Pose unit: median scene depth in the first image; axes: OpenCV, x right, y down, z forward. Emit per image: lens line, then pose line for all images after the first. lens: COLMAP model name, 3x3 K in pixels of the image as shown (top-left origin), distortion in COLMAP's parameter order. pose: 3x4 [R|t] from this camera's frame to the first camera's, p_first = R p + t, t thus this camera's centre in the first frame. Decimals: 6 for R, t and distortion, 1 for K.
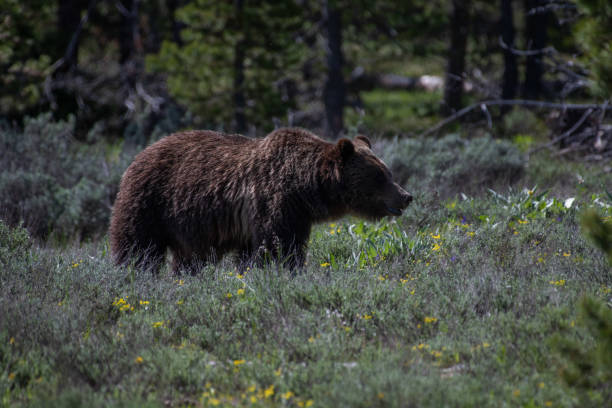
lens RADIAL K [[333.7, 0, 305.7], [0, 333.7, 197.7], [0, 0, 1]] dist [-0.008237, -0.003337]
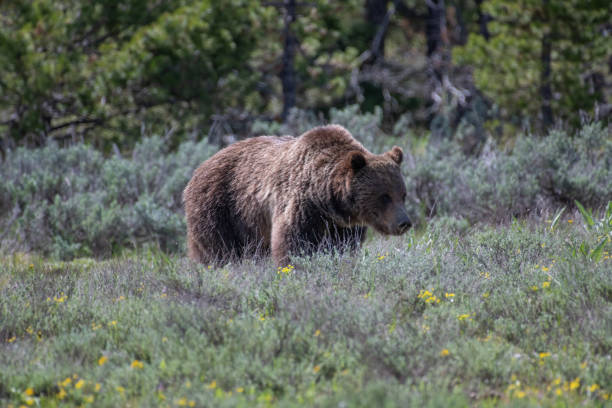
lens RADIAL K [[333.7, 0, 306.5], [0, 333.7, 205.7], [0, 0, 1]] dist [-0.008237, -0.003337]
pose [[0.999755, 0.002301, -0.022009, -0.895682], [-0.002263, 0.999996, 0.001777, 0.045743], [0.022013, -0.001727, 0.999756, -0.009853]]
